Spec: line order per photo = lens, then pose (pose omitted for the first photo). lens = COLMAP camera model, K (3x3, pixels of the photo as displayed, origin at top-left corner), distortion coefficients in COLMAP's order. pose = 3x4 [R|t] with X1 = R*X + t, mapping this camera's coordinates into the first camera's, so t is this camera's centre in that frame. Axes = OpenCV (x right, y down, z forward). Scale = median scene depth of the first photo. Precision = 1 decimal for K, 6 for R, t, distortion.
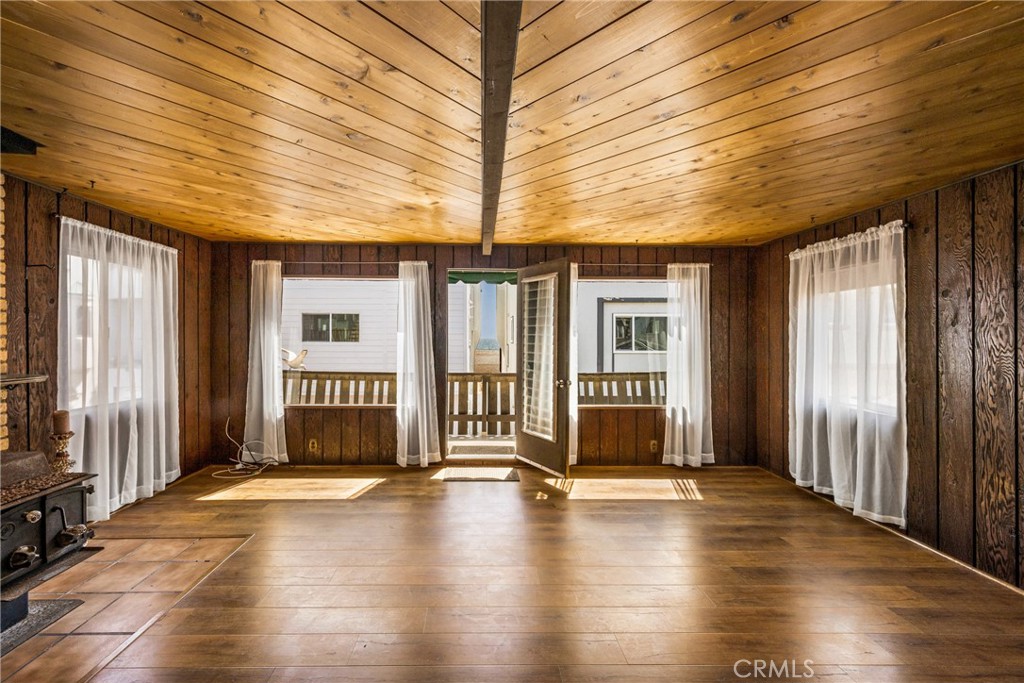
lens RADIAL K [[429.7, 0, 491.2], [0, 429.7, 338.5], [0, 0, 1]] dist [-0.000329, -0.000216]
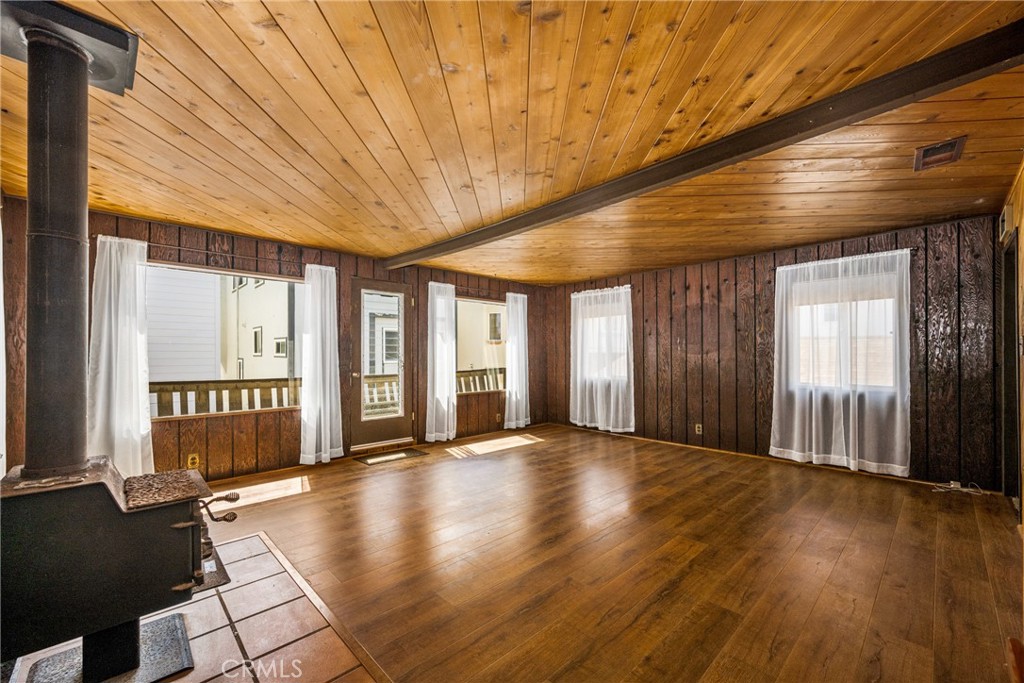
lens RADIAL K [[401.2, 0, 537.7], [0, 401.2, 354.2], [0, 0, 1]] dist [0.000287, -0.000071]
pose [[0.722180, -0.006157, 0.691678, -0.488460], [0.004715, 0.999981, 0.003978, 0.034258], [-0.691689, 0.000389, 0.722195, -0.066534]]
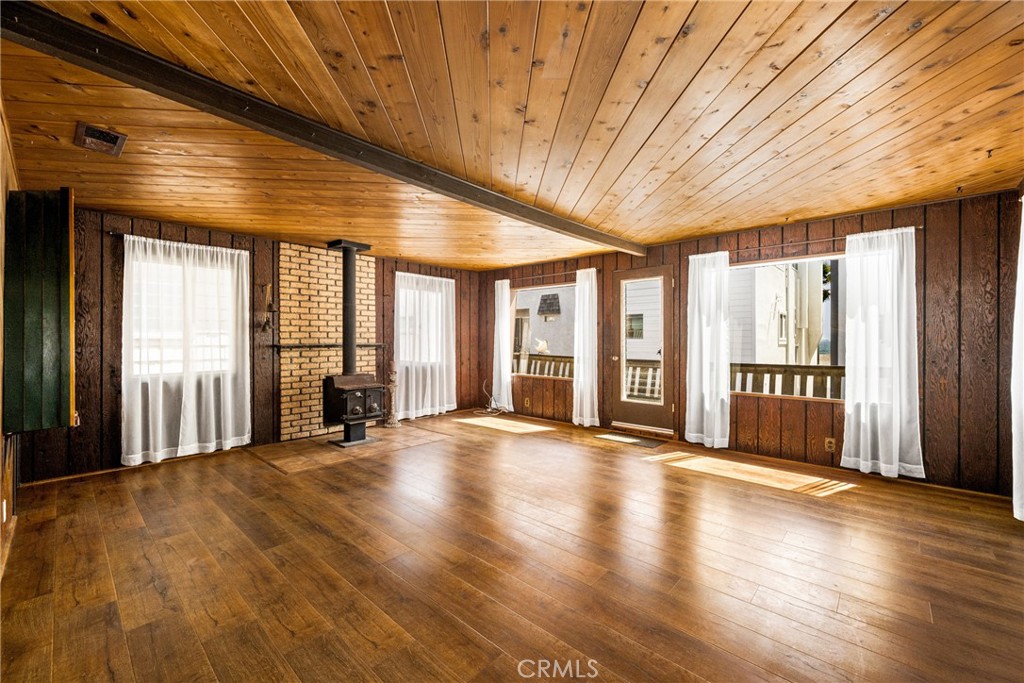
lens RADIAL K [[405.2, 0, 506.9], [0, 405.2, 338.5], [0, 0, 1]] dist [-0.001862, -0.000174]
pose [[0.734572, -0.004837, -0.678514, 0.488240], [0.001761, 0.999985, -0.005222, 0.037813], [0.678529, 0.002641, 0.734569, -0.066554]]
